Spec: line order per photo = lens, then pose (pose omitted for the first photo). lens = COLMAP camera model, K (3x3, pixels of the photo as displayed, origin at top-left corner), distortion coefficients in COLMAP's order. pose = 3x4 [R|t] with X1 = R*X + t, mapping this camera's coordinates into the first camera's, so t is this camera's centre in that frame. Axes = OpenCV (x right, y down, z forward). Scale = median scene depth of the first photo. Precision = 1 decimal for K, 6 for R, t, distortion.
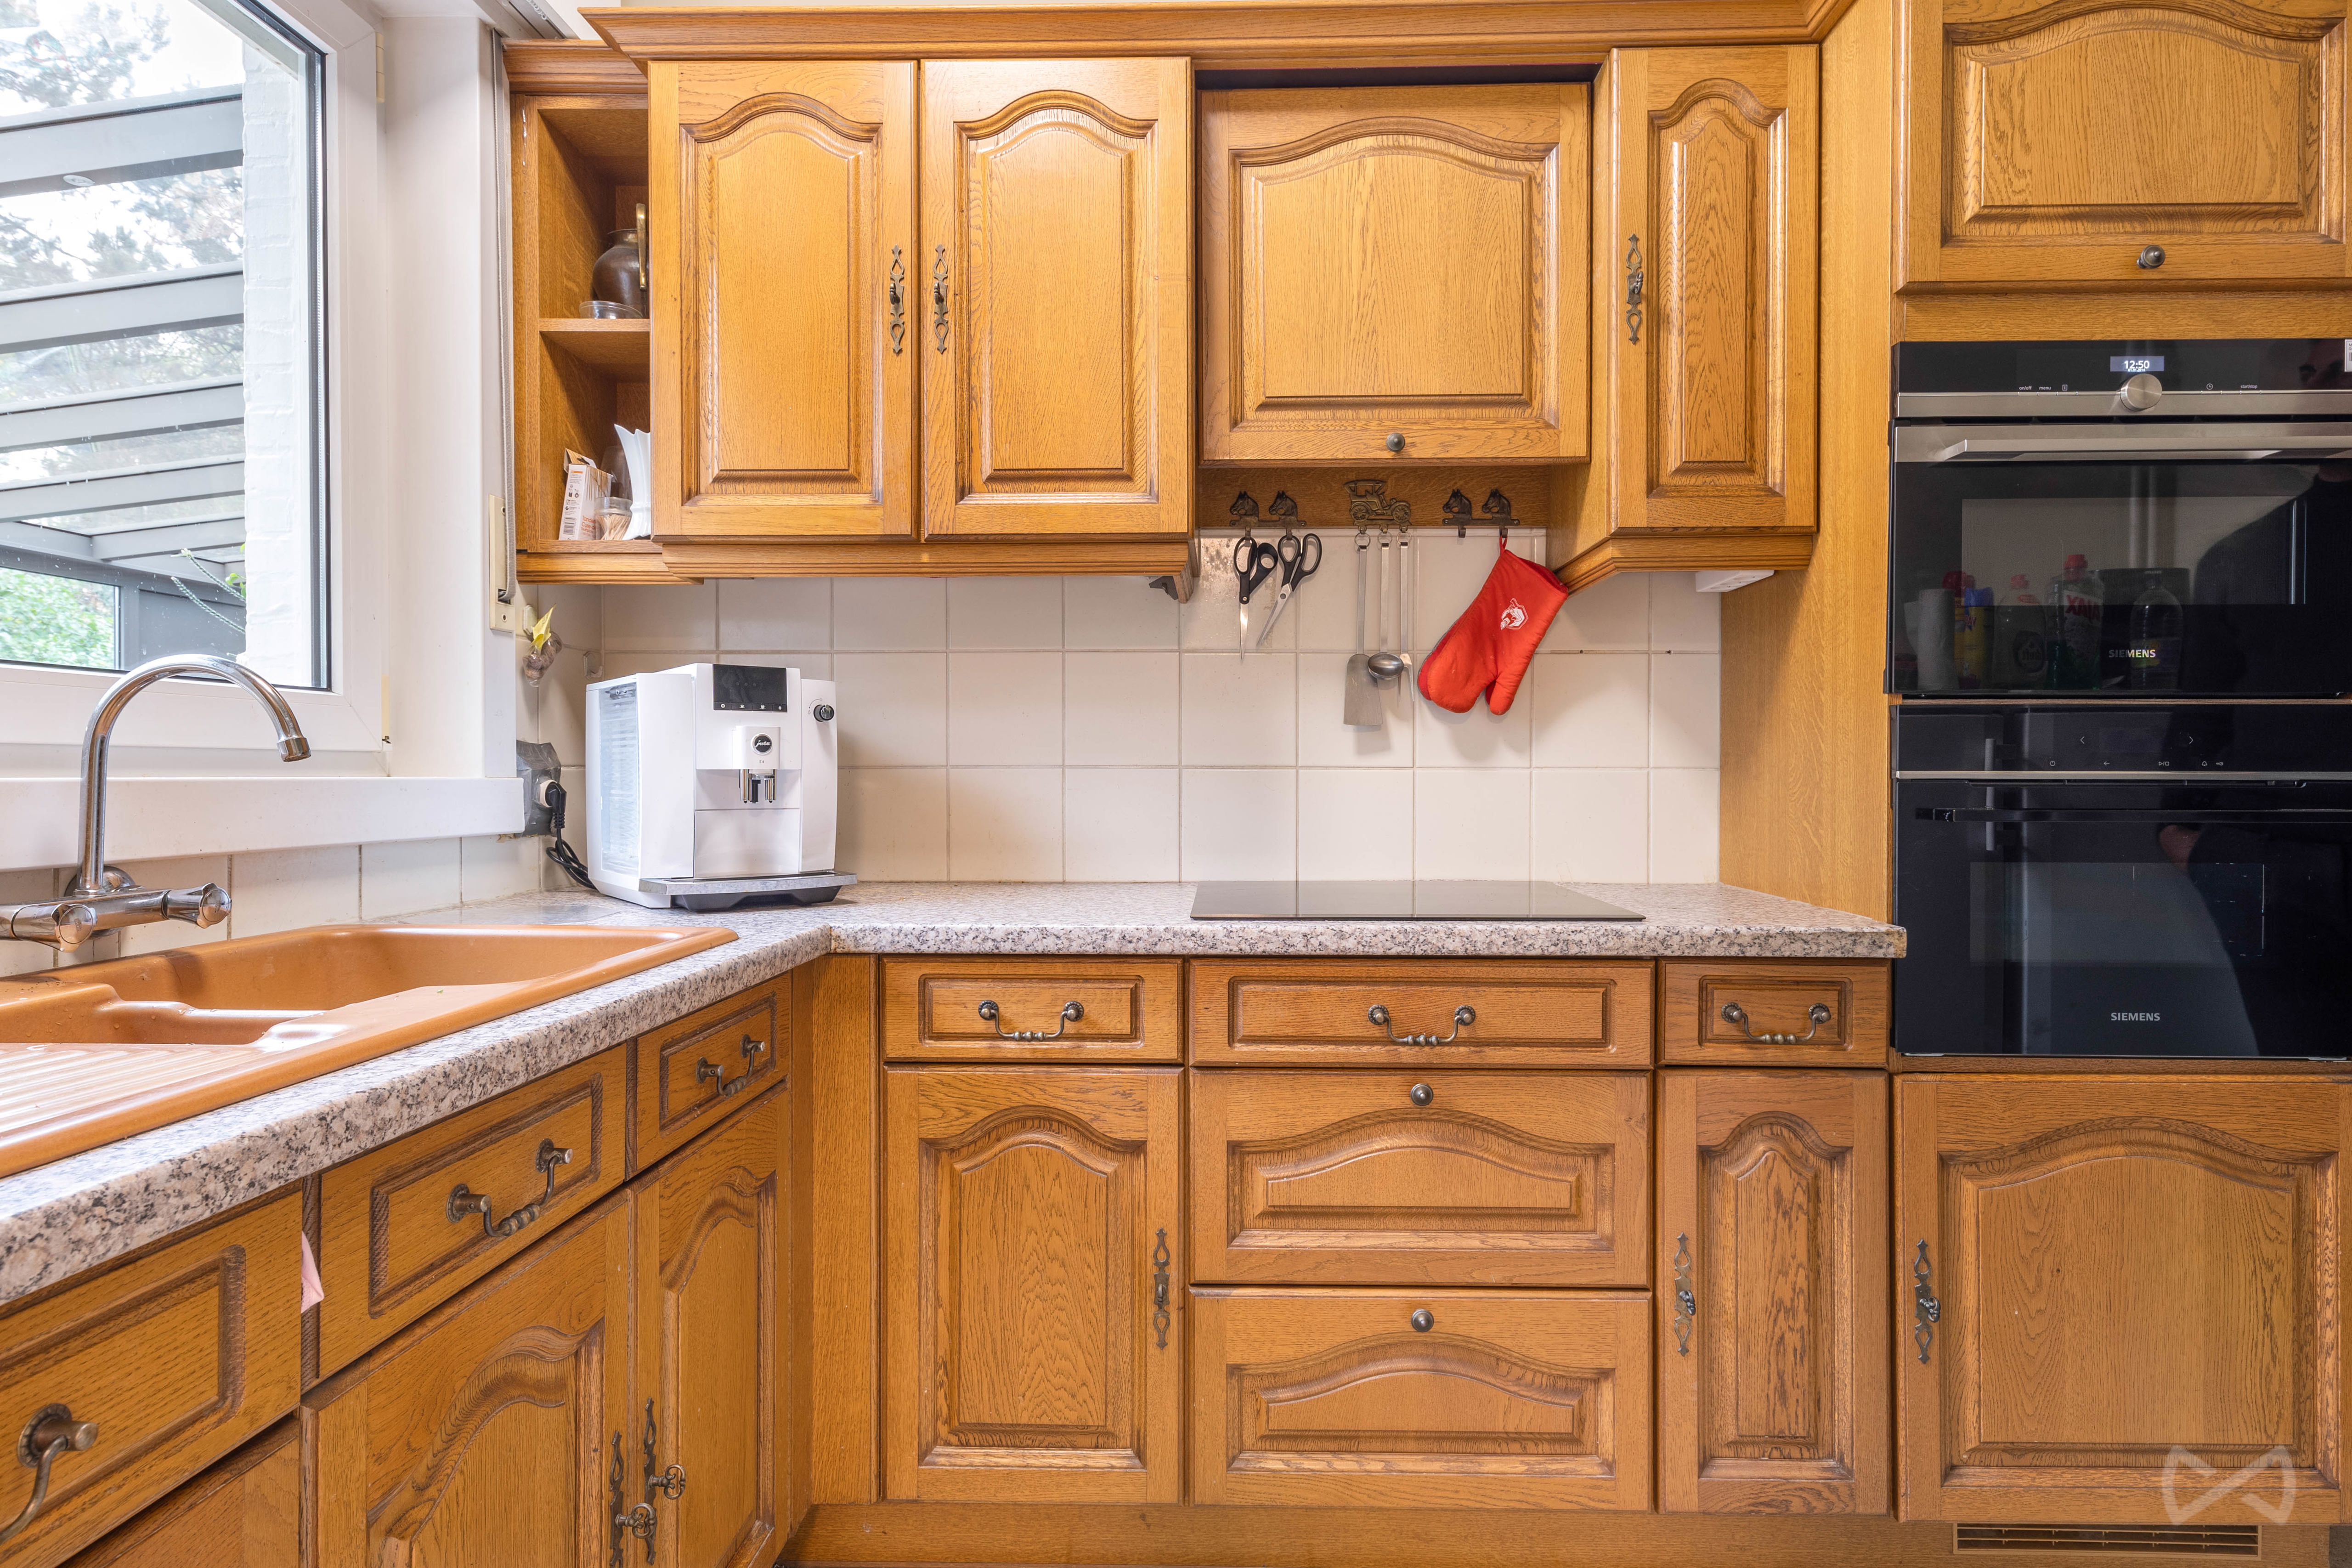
lens RADIAL K [[1286.8, 0, 1176.0], [0, 1286.8, 784.0], [0, 0, 1]] dist [0.005858, 0.002227]
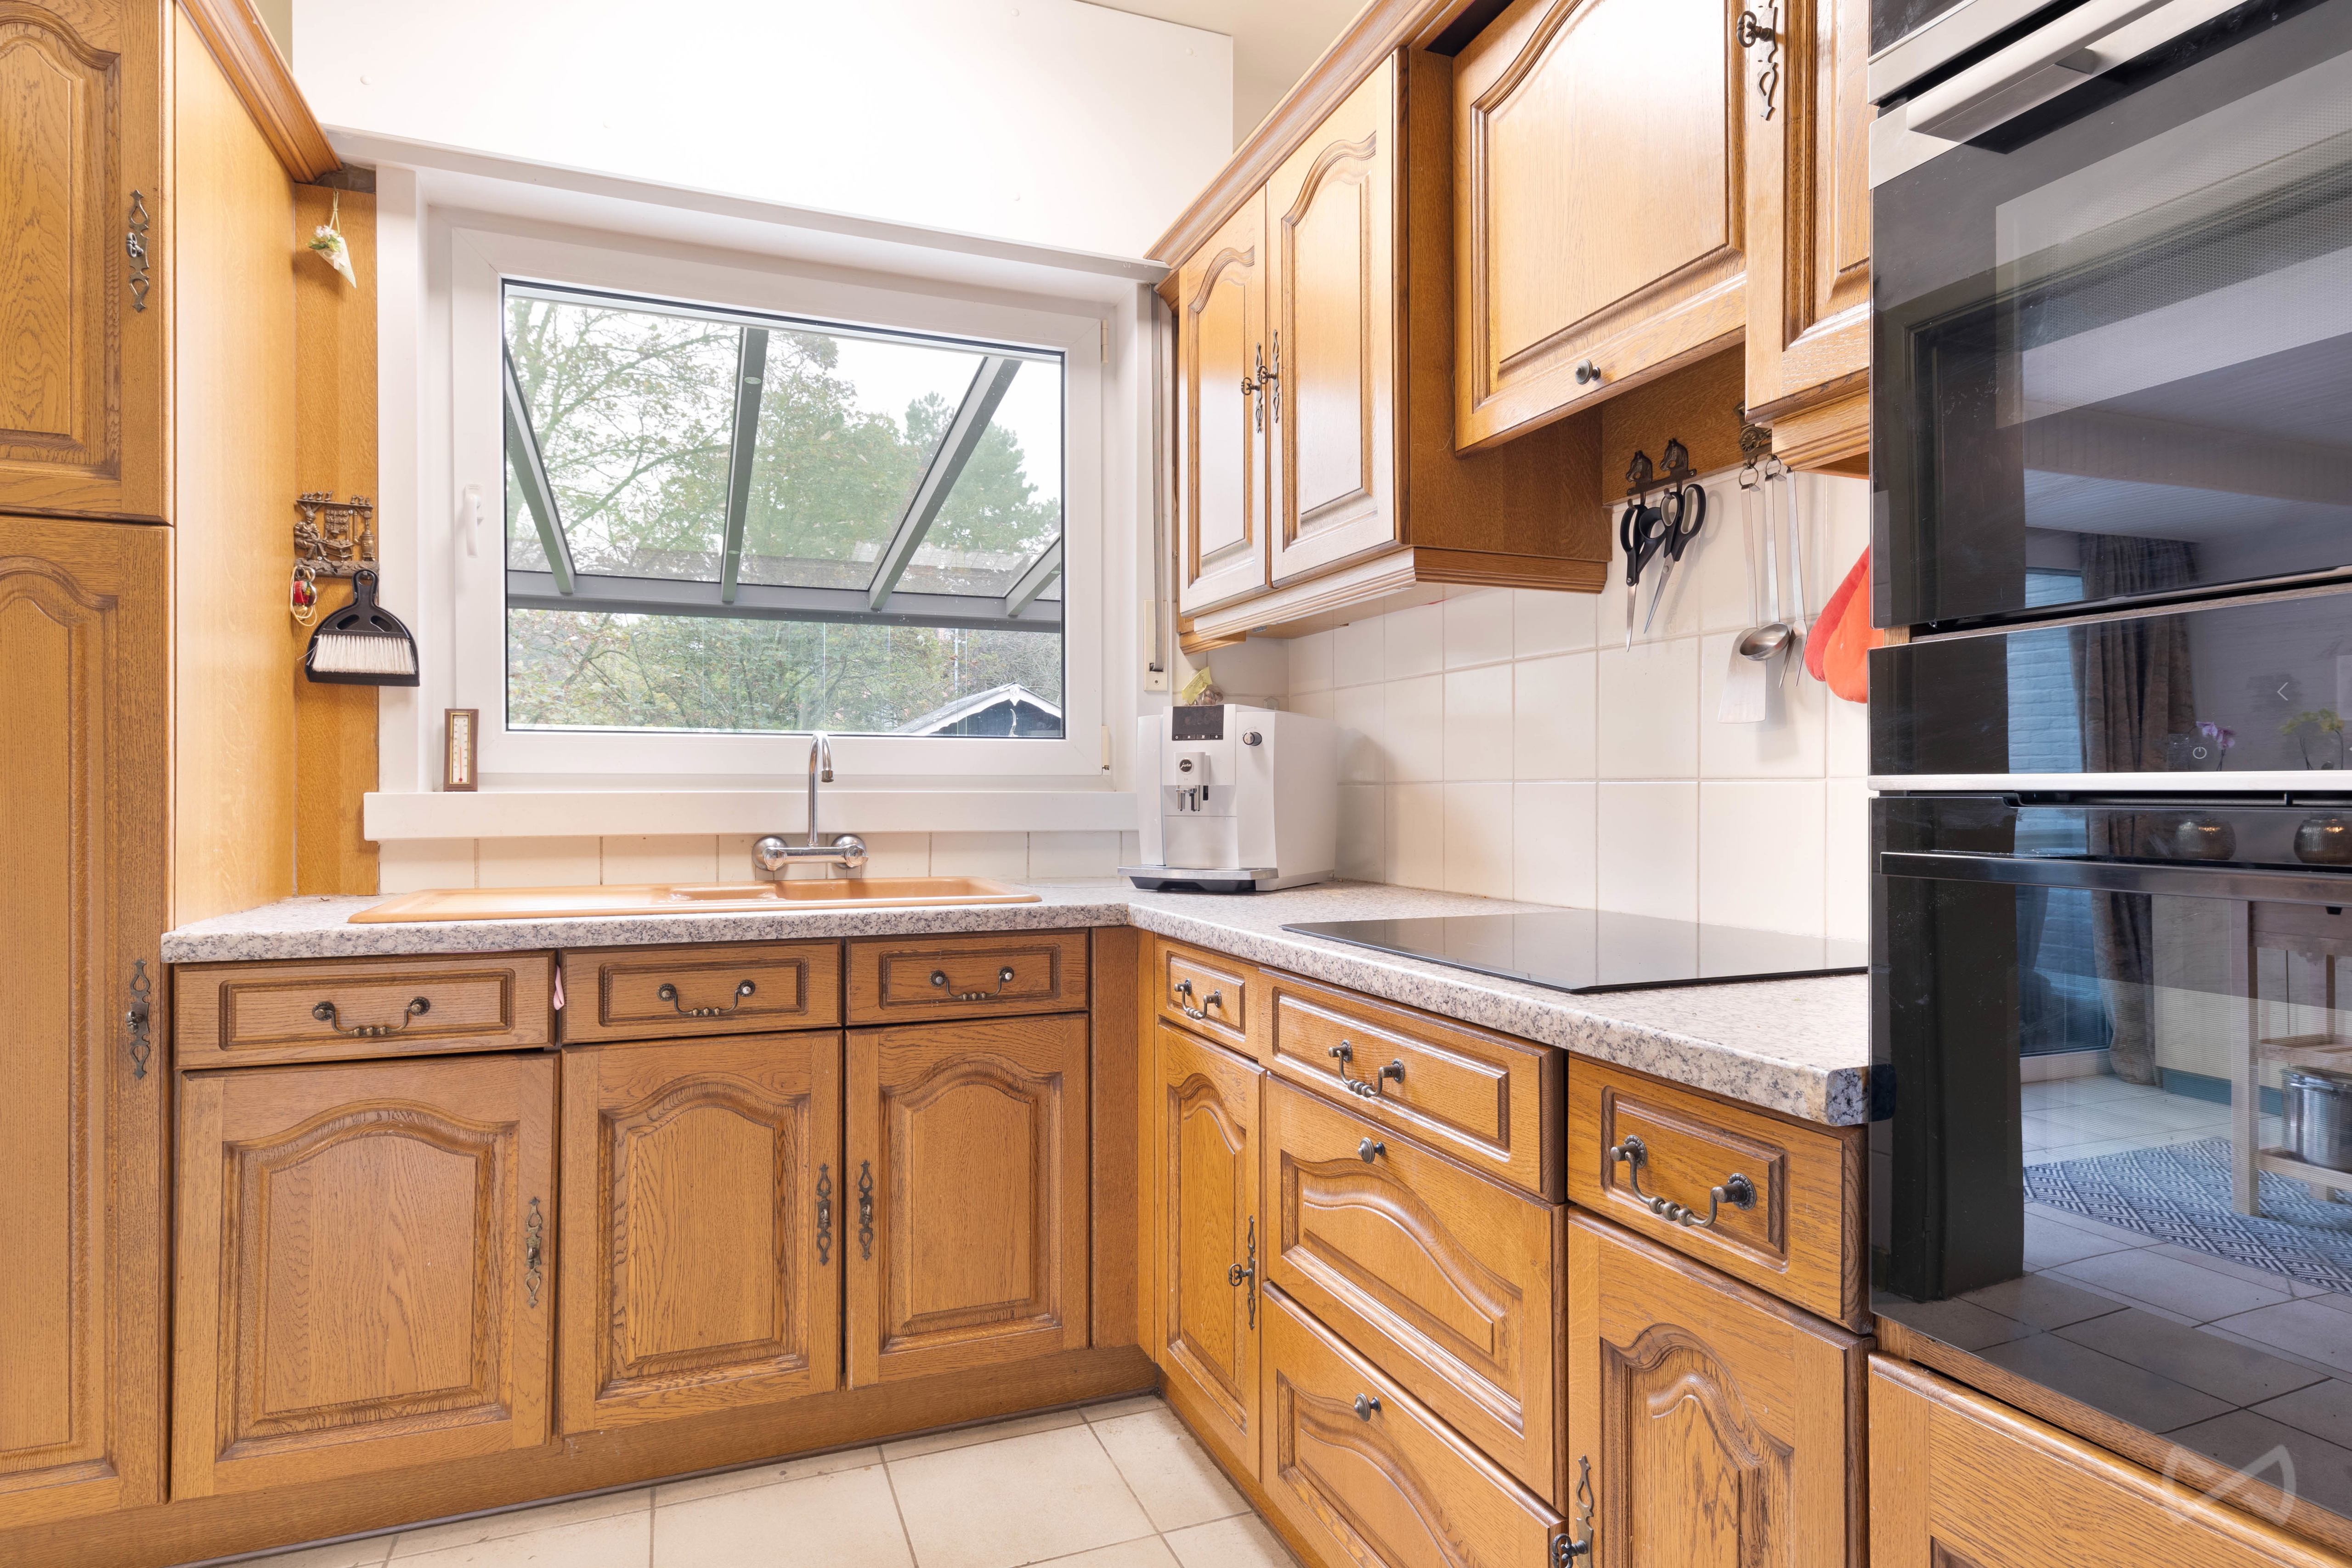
lens RADIAL K [[1301.2, 0, 1176.0], [0, 1301.2, 784.0], [0, 0, 1]] dist [0.025569, 0.000580]
pose [[0.373827, -0.005330, -0.927483, 0.959678], [-0.005438, 0.999954, -0.007938, -0.002304], [0.927482, 0.008011, 0.373781, 0.534453]]
